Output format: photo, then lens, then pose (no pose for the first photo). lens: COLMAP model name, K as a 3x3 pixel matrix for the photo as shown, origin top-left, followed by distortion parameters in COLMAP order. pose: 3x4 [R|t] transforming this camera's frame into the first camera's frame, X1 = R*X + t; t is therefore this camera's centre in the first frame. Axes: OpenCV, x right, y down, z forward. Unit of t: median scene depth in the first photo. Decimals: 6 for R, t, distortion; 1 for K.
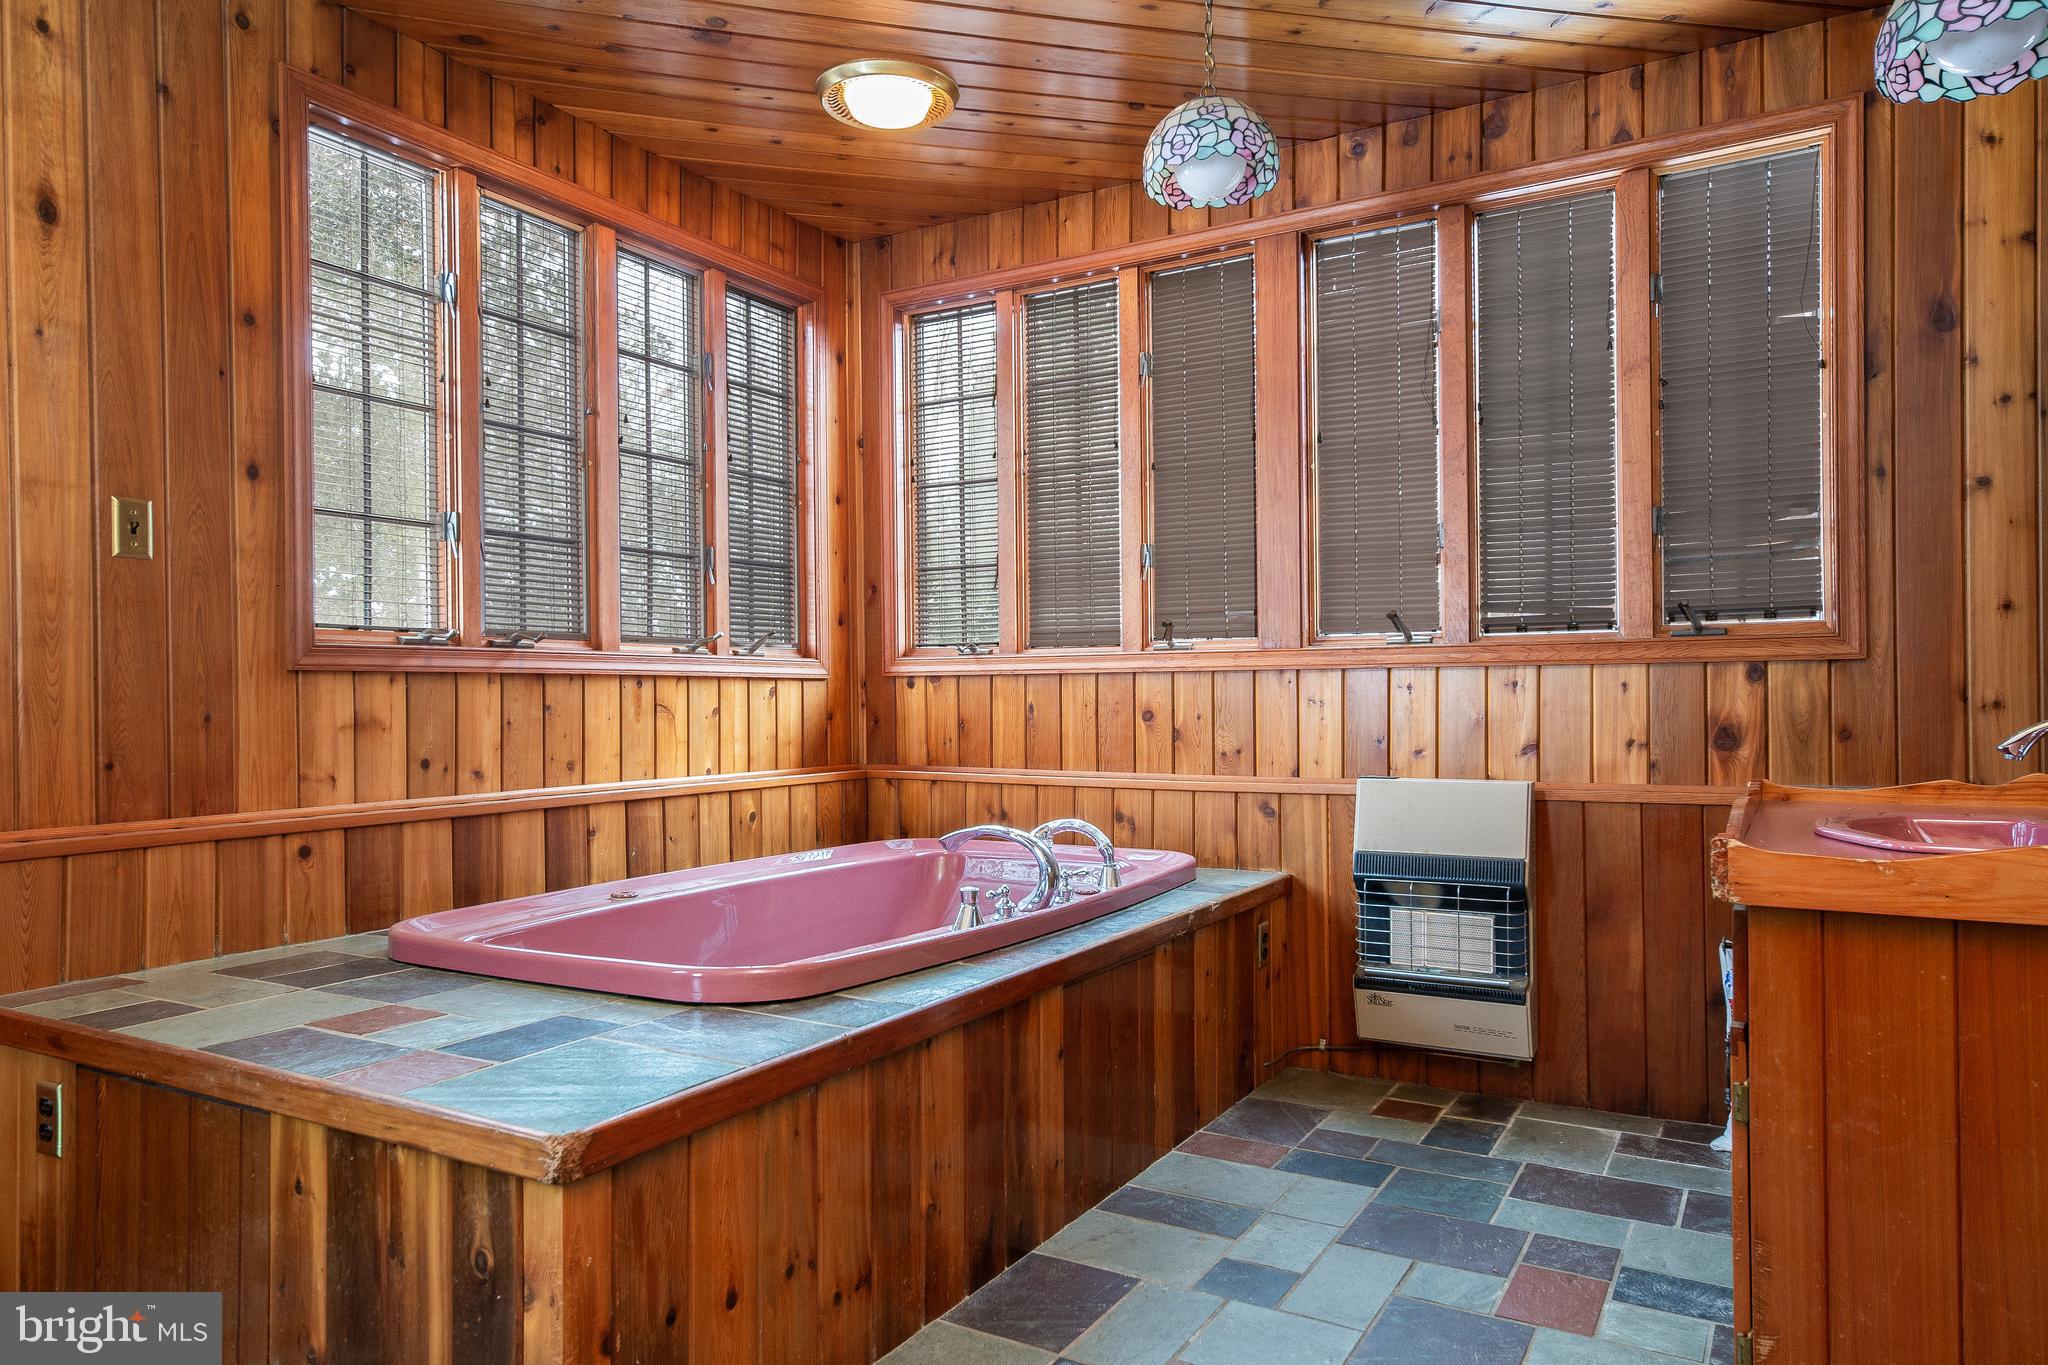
lens RADIAL K [[1314.0, 0, 1030.4], [0, 1314.0, 689.4], [0, 0, 1]] dist [0.002900, 0.017658]
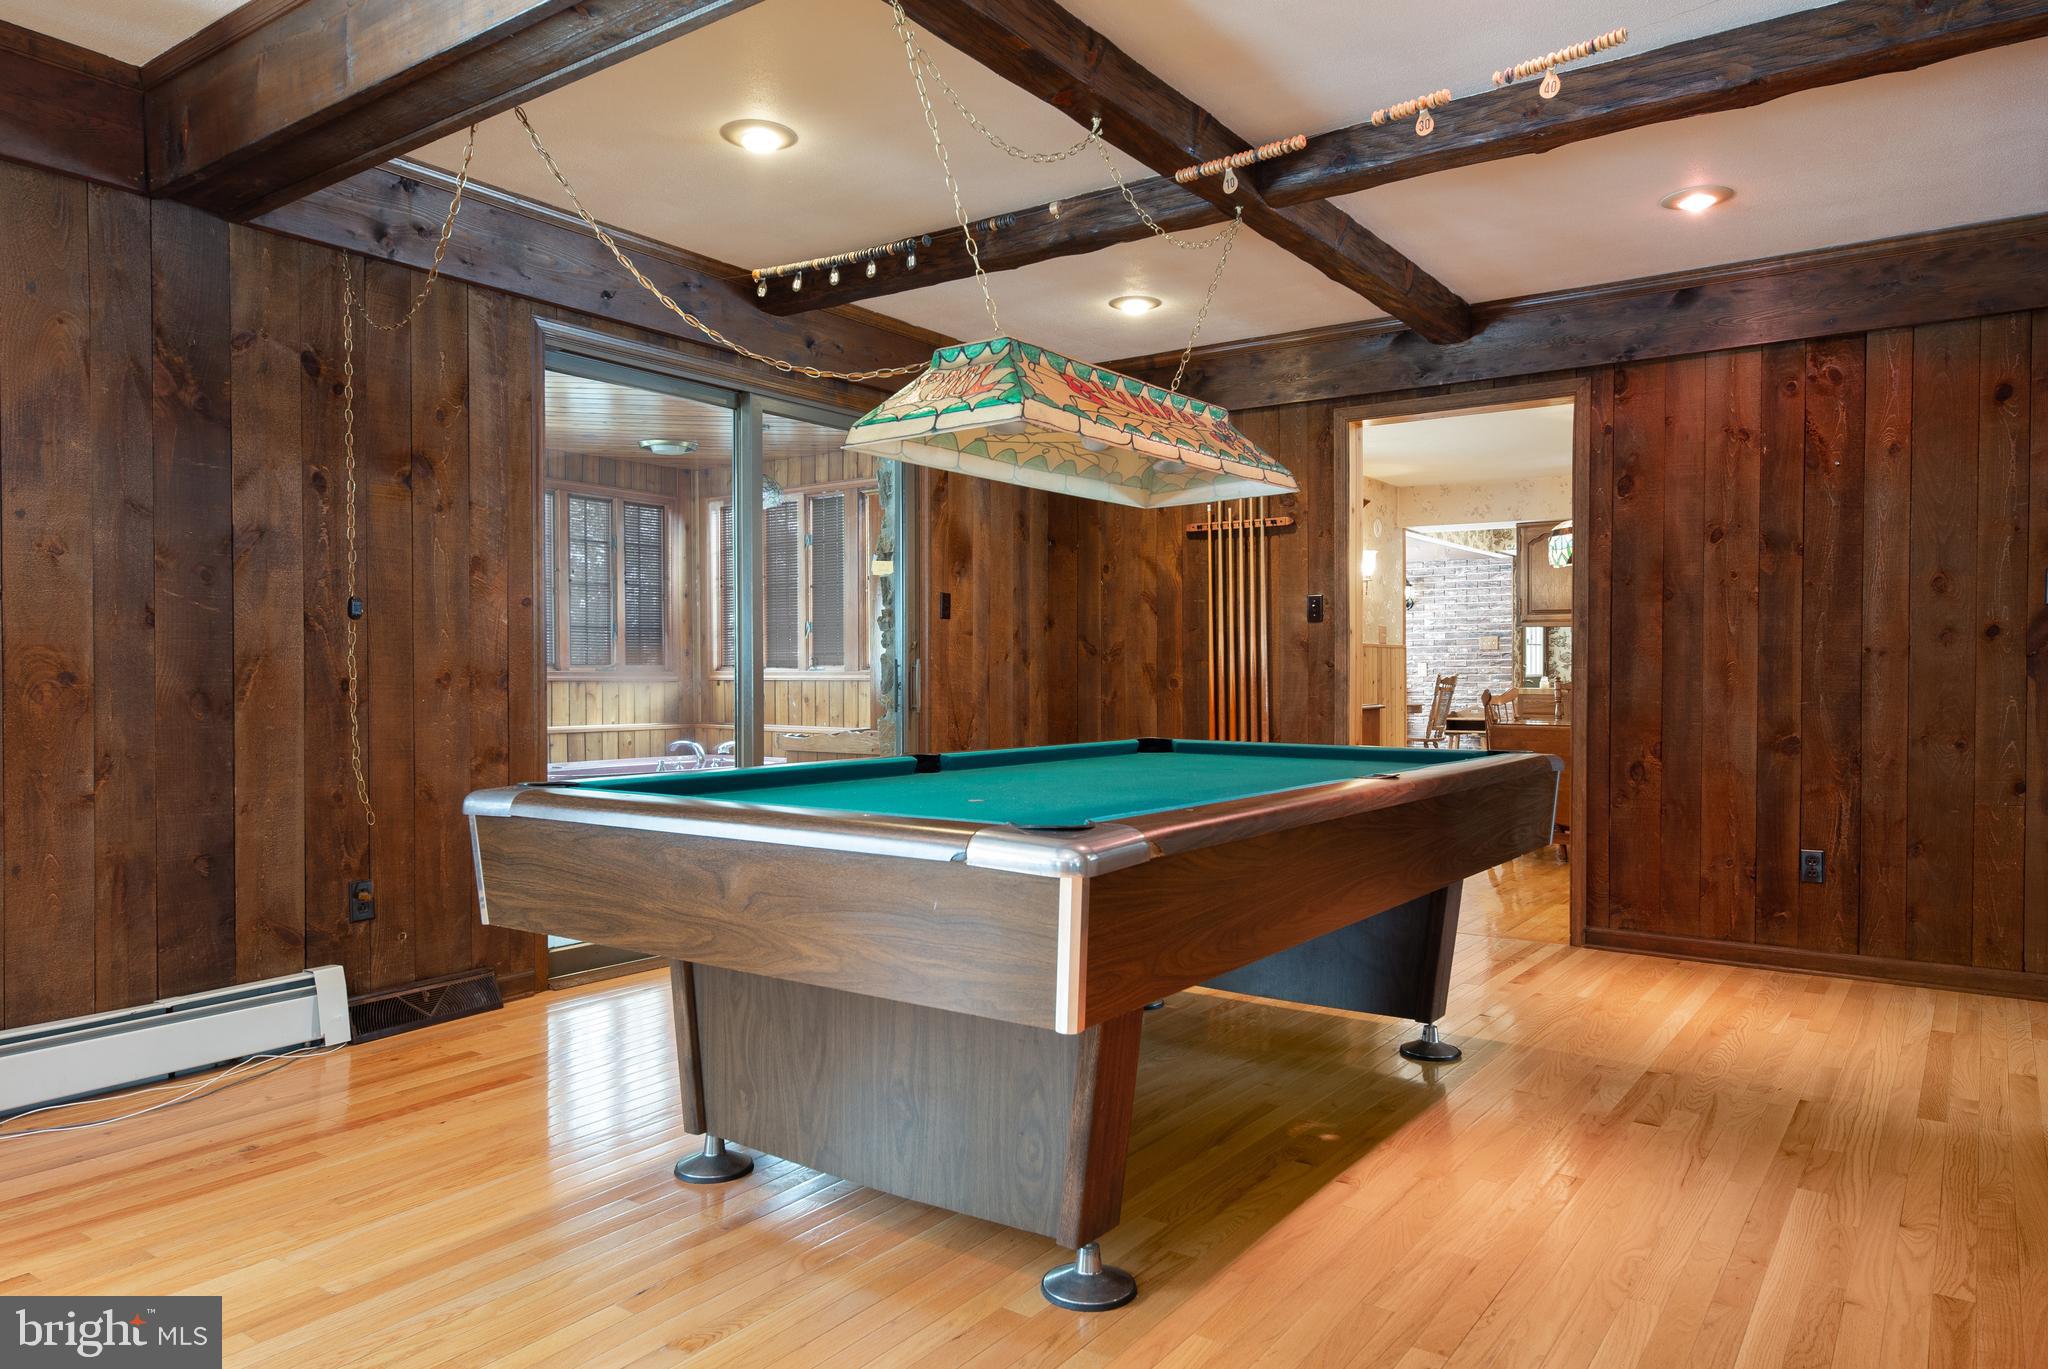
lens RADIAL K [[1314.0, 0, 1026.4], [0, 1314.0, 683.7], [0, 0, 1]] dist [0.002900, 0.017658]
pose [[0.995590, 0.009800, -0.093295, 0.660422], [-0.008791, 0.999898, 0.011228, -0.035595], [0.093396, -0.010358, 0.995575, -1.159385]]
